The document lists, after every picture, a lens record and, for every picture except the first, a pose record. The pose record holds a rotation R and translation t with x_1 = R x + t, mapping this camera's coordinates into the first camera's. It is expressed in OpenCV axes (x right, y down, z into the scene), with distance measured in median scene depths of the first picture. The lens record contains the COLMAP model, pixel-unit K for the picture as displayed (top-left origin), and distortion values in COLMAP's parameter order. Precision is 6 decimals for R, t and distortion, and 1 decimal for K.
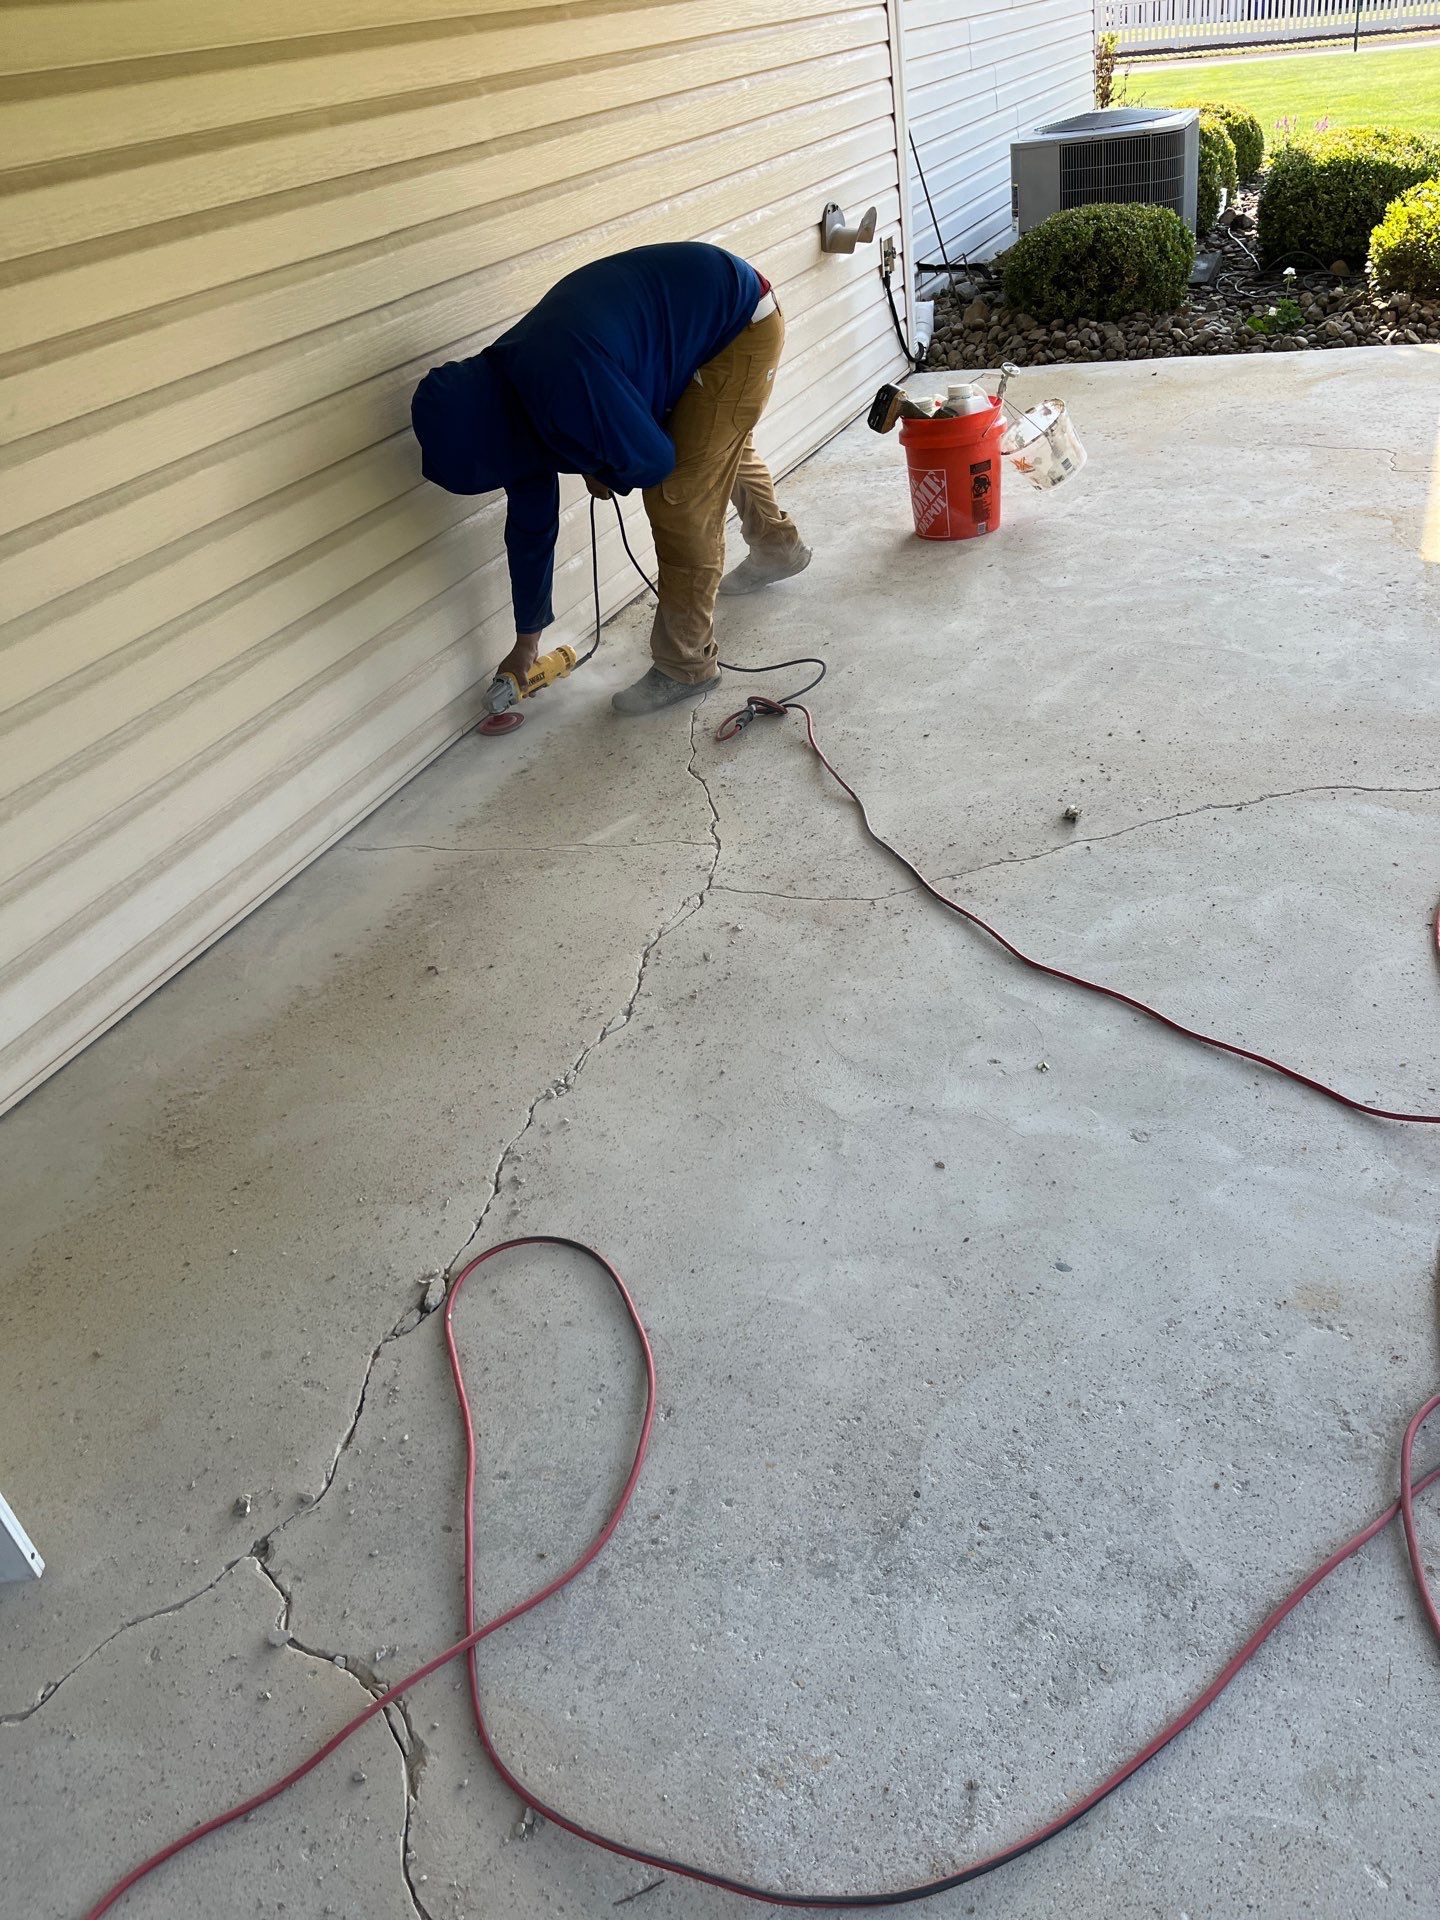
lens RADIAL K [[1388.1, 0, 695.2], [0, 1388.1, 1000.8], [0, 0, 1]] dist [0.033322, -0.058525]
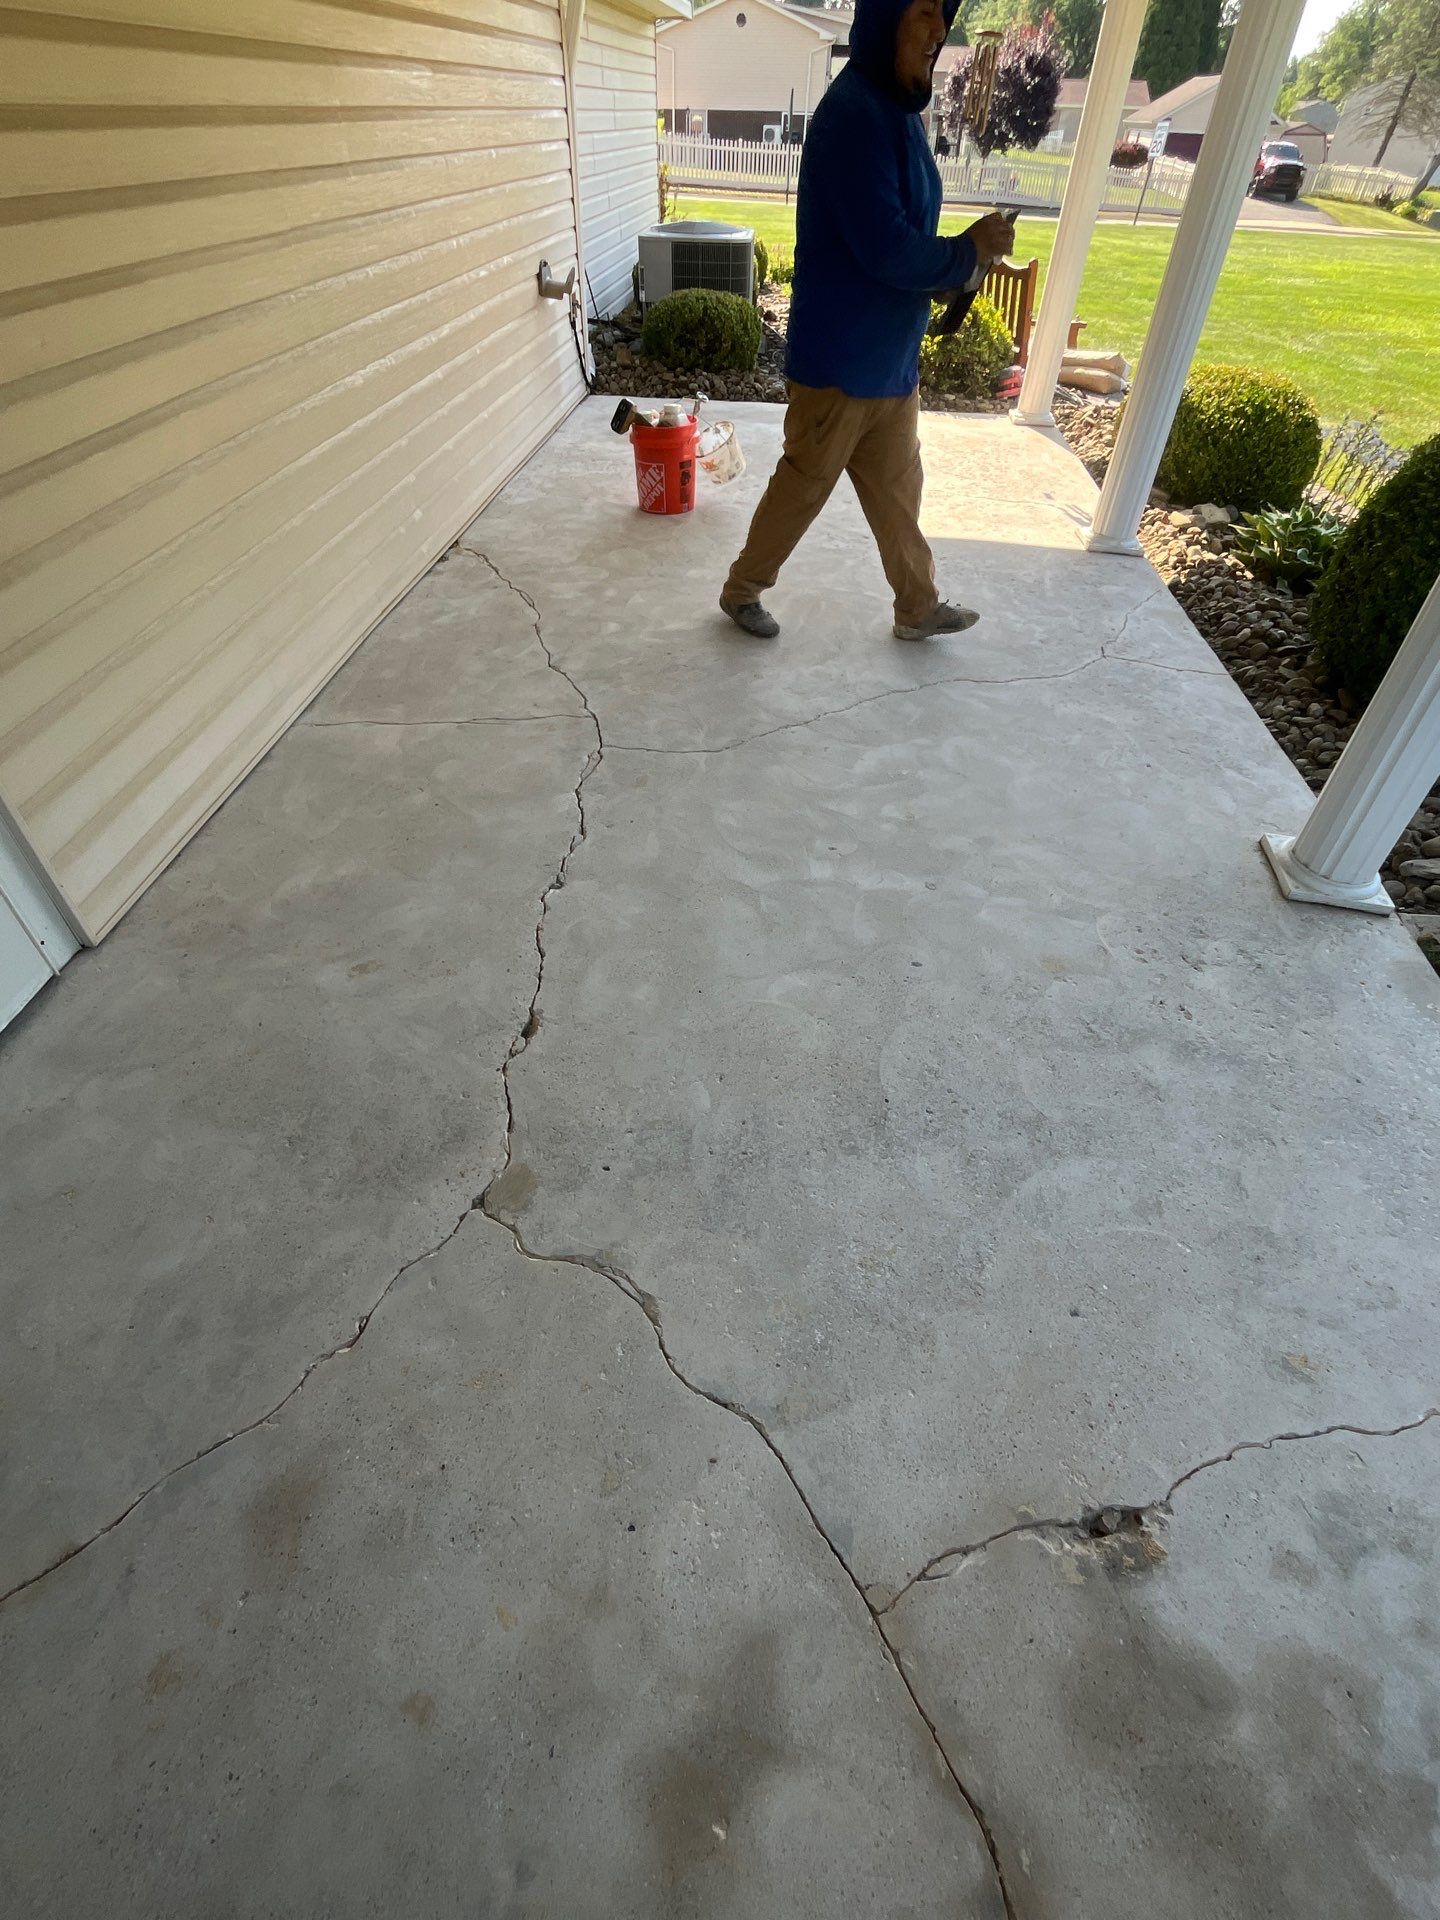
lens RADIAL K [[865.7, 0, 691.4], [0, 865.7, 959.0], [0, 0, 1]] dist [-0.010897, 0.000533]
pose [[0.941814, -0.097210, 0.321772, -0.147415], [0.047242, 0.986048, 0.159618, 0.000703], [-0.332799, -0.135130, 0.933266, 0.042180]]
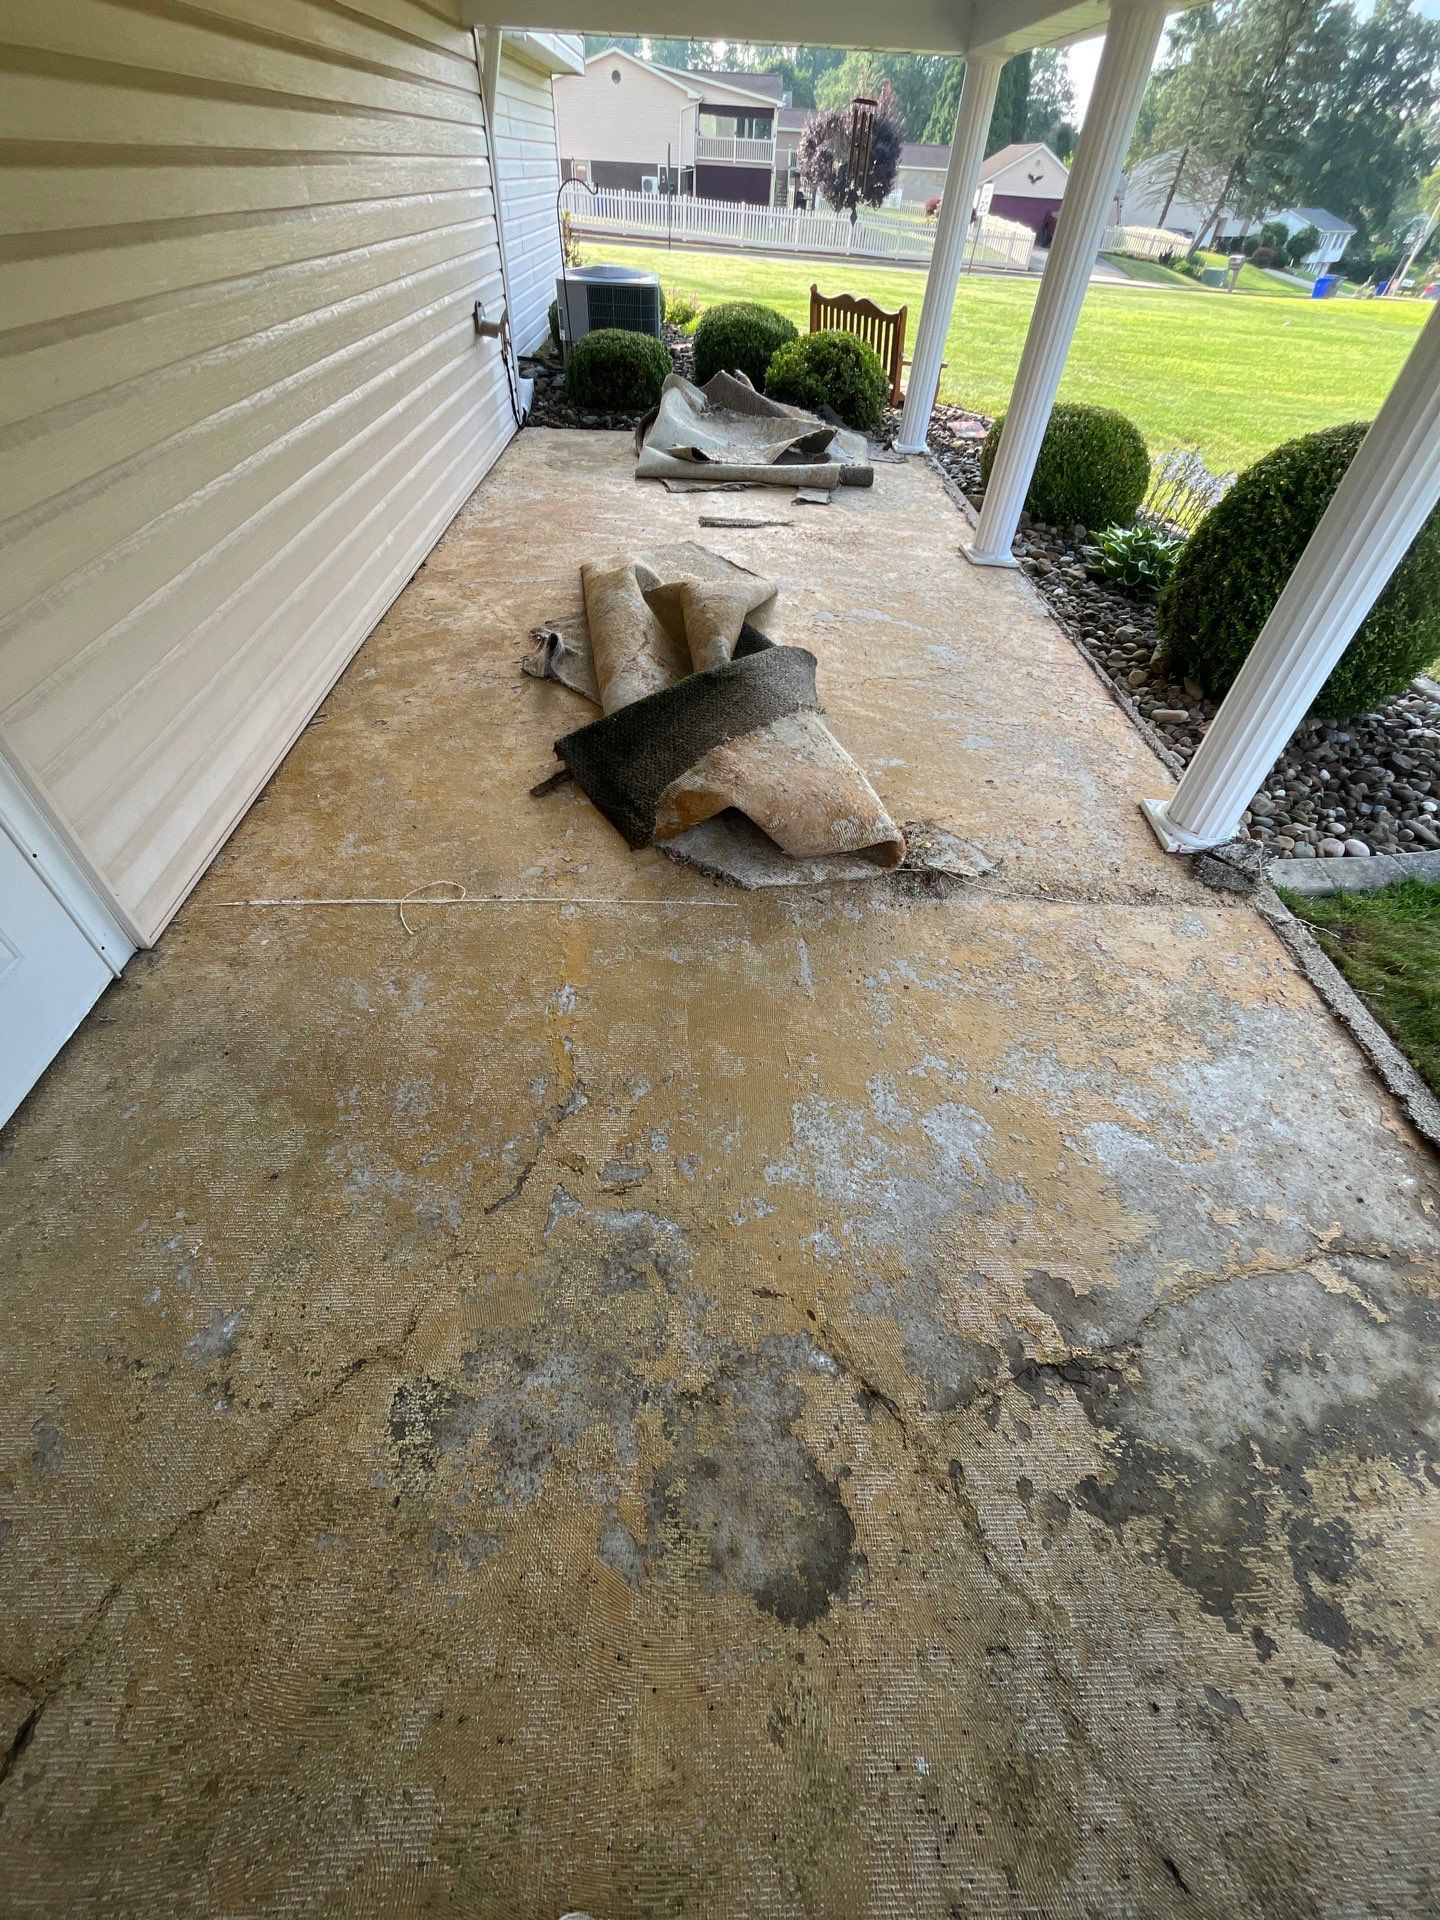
lens RADIAL K [[740.4, 0, 684.9], [0, 740.4, 959.8], [0, 0, 1]] dist [-0.009566, -0.000410]
pose [[0.902087, -0.167743, 0.397620, -0.191172], [0.087213, 0.973216, 0.212706, -0.005577], [-0.422650, -0.157202, 0.892555, 0.060965]]
